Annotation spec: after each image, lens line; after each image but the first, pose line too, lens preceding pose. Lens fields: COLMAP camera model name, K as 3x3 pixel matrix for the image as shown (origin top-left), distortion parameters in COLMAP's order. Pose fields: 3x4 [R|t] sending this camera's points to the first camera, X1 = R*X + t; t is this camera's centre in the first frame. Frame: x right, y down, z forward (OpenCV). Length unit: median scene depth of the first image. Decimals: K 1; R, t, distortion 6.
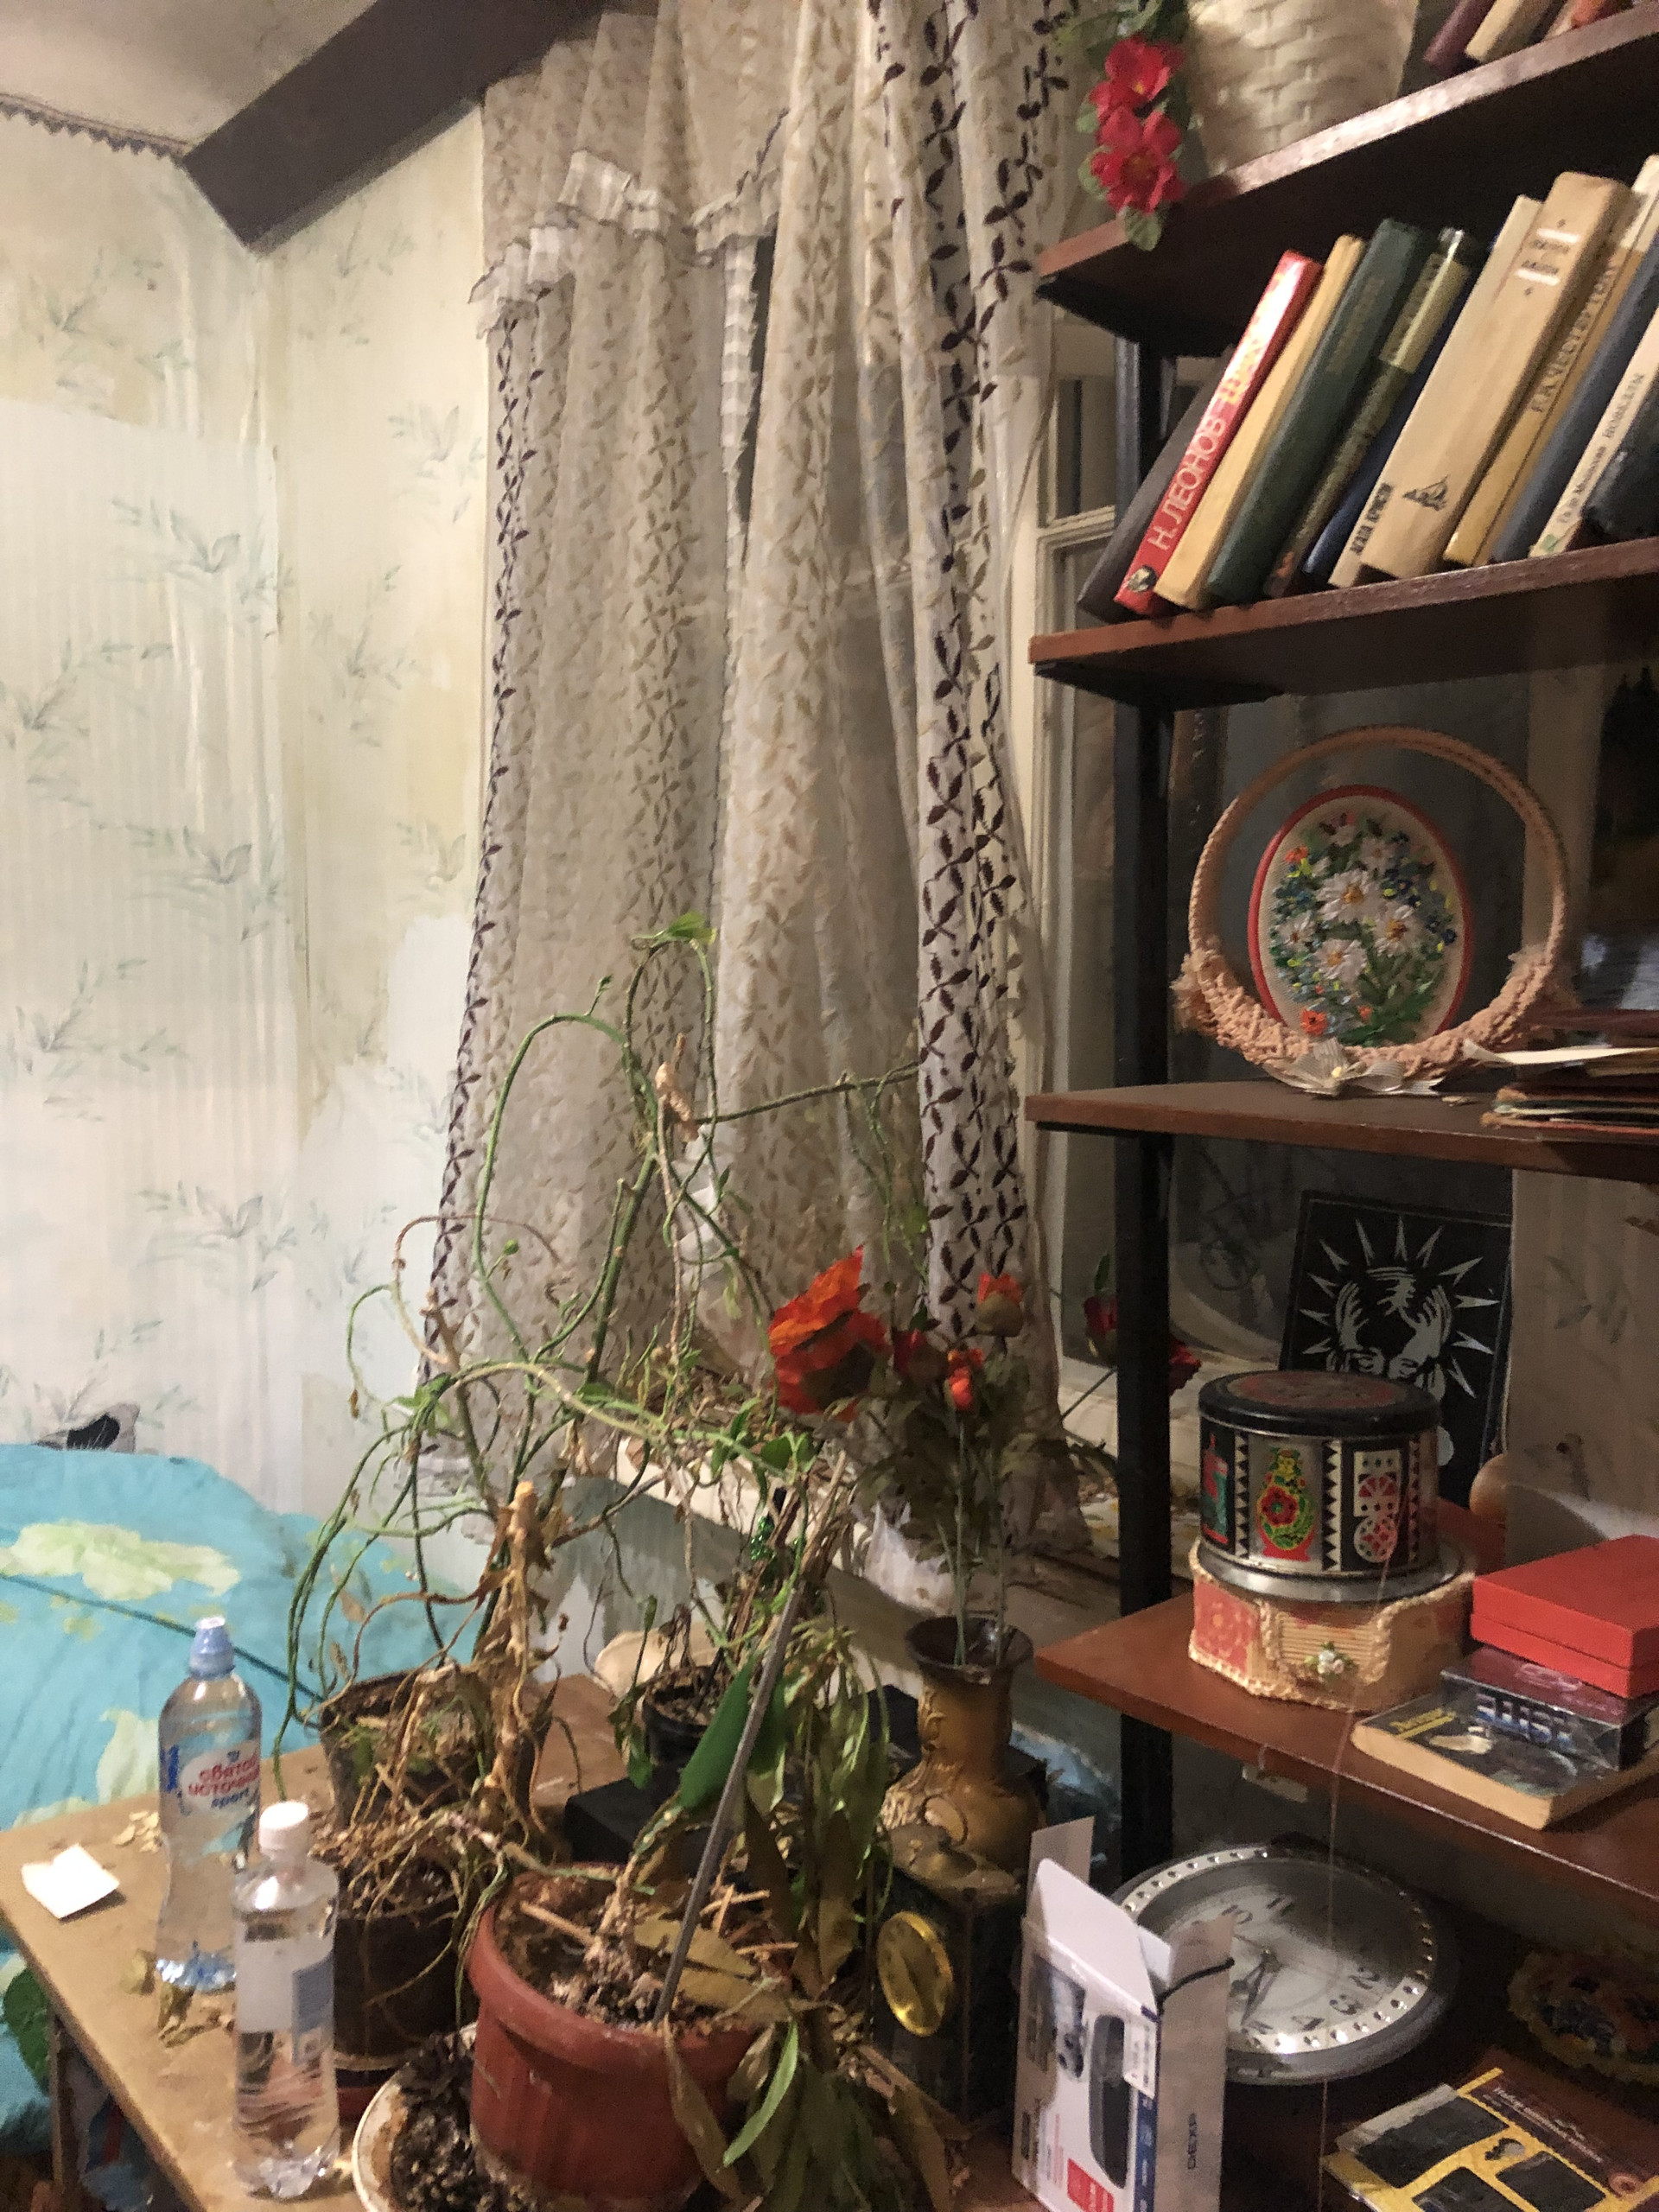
lens RADIAL K [[1784.8, 0, 830.8], [0, 1784.8, 1113.9], [0, 0, 1]] dist [0.034647, -0.006786]
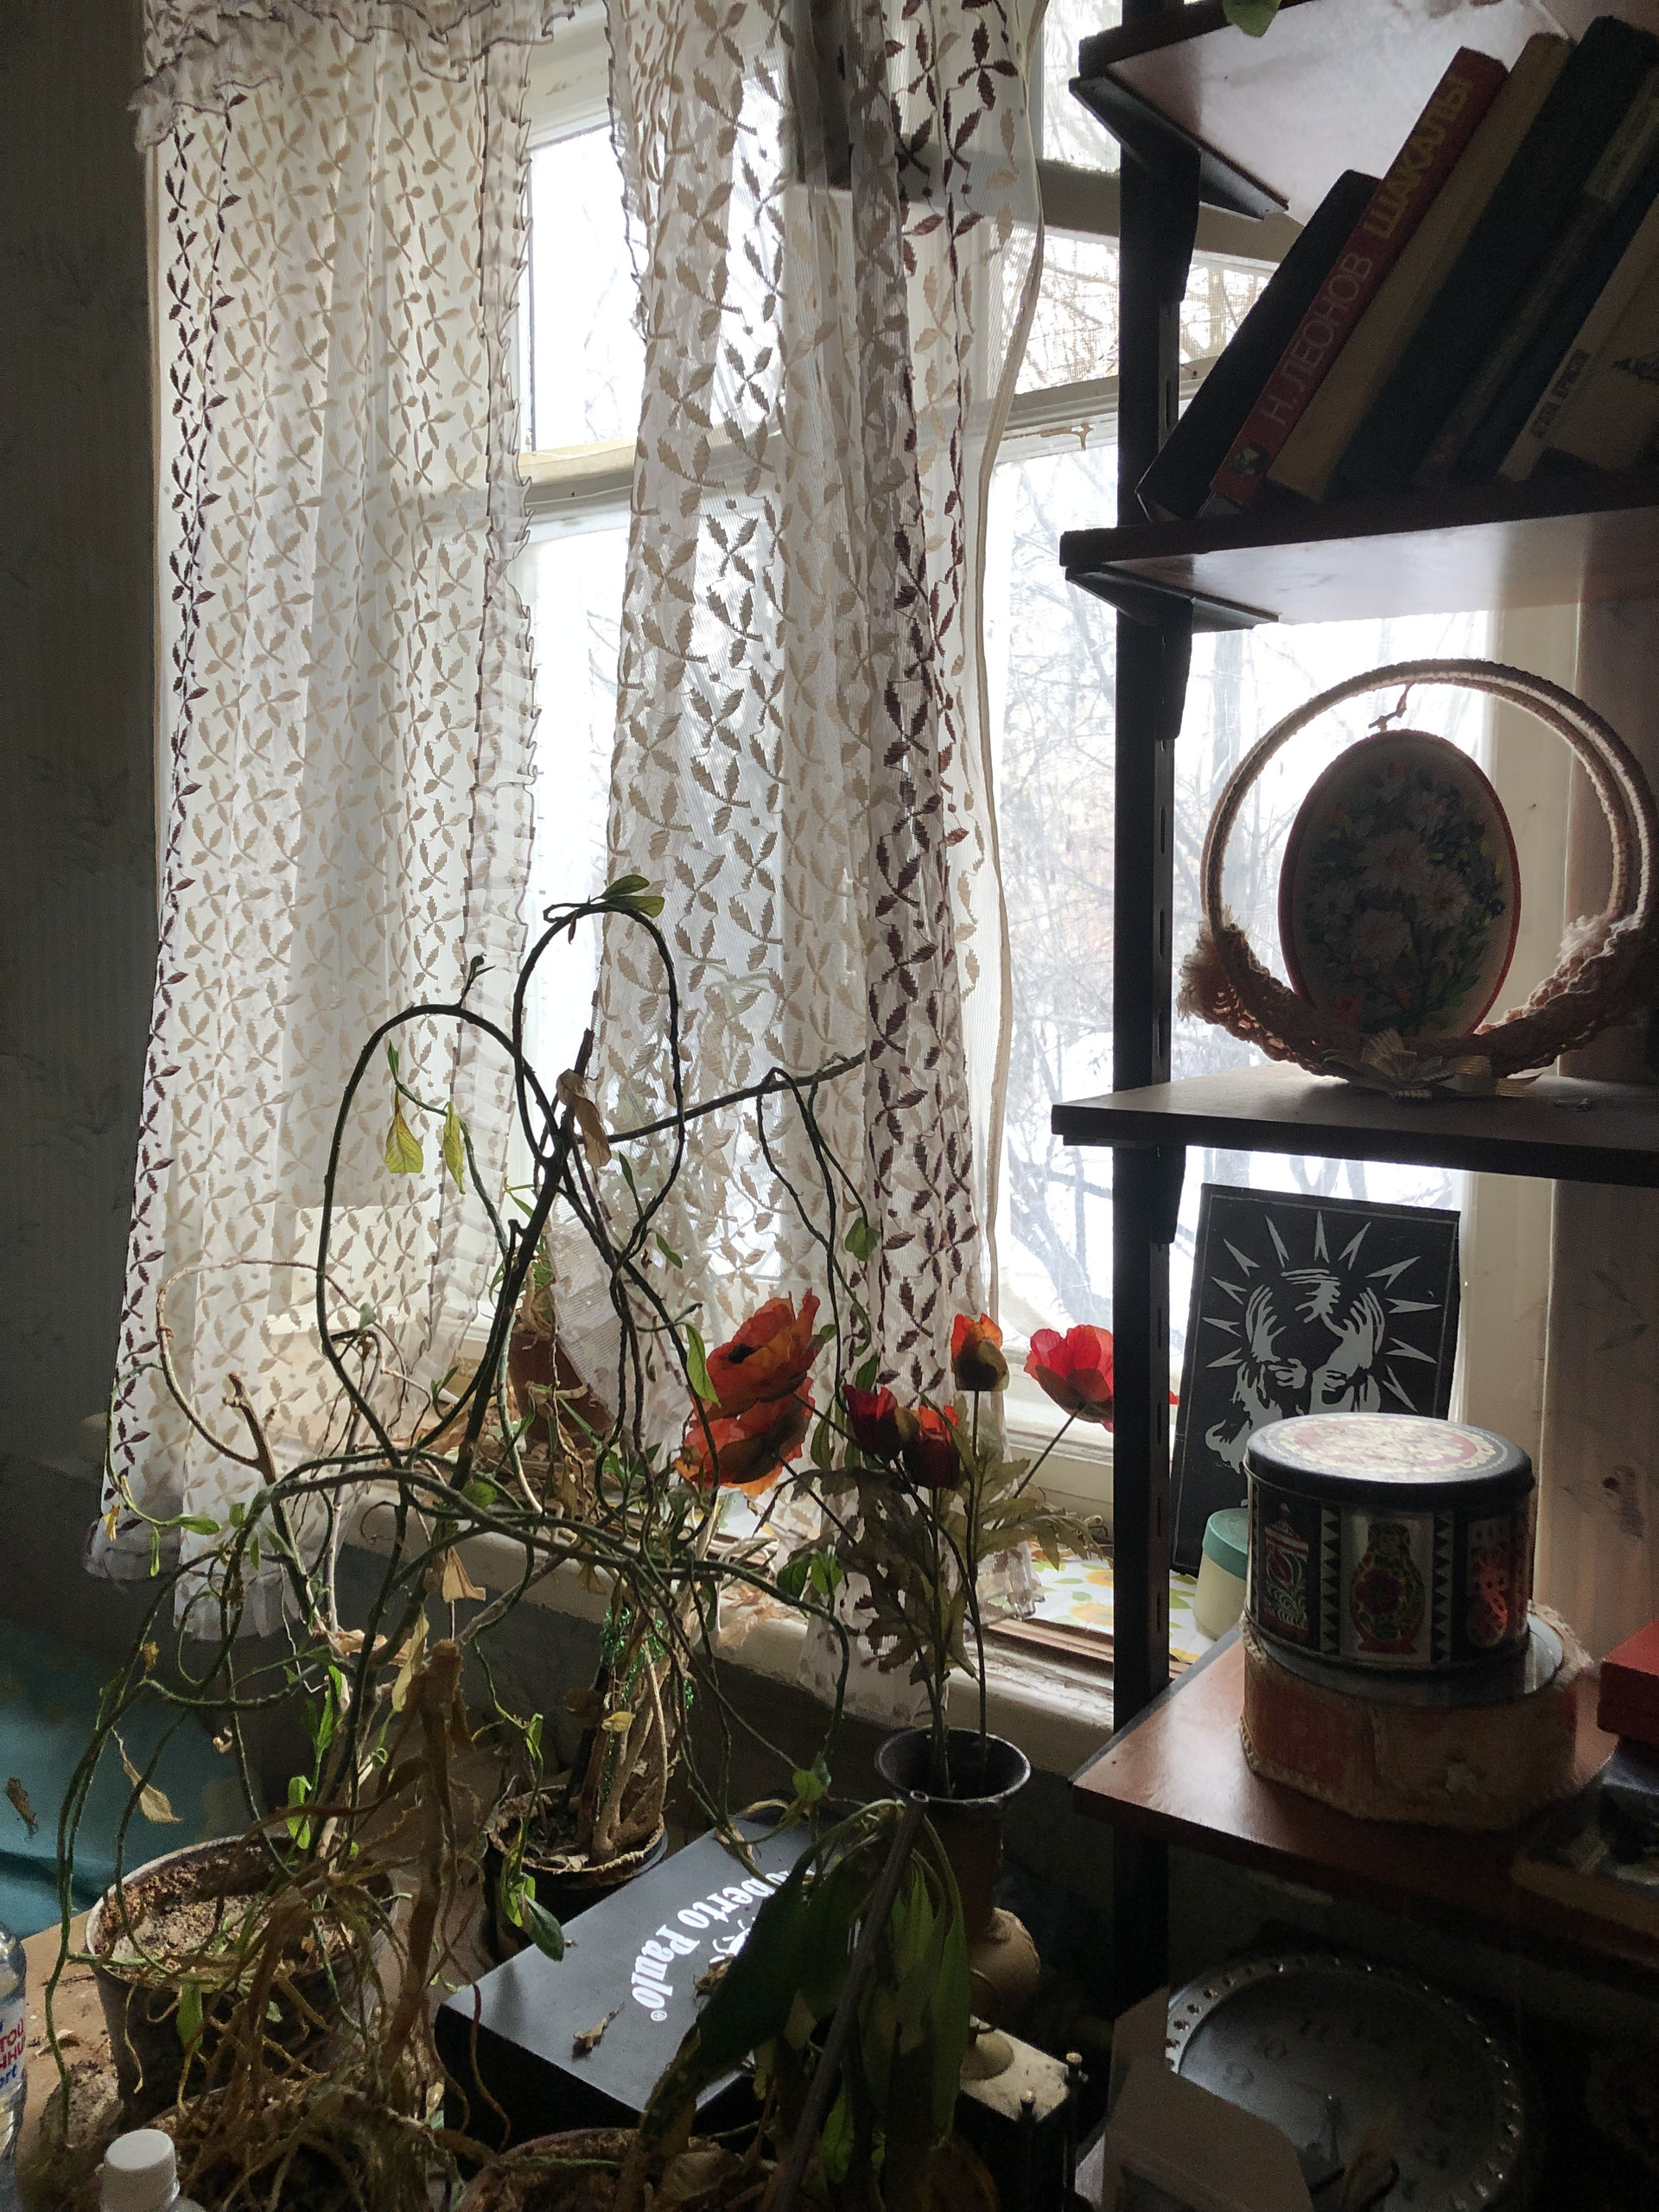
lens RADIAL K [[1831.3, 0, 829.4], [0, 1831.3, 1134.3], [0, 0, 1]] dist [0.026462, -0.000124]
pose [[0.976045, -0.026925, 0.215898, -0.145310], [0.019180, 0.999098, 0.037892, -0.026442], [-0.216724, -0.032844, 0.975680, 0.177864]]
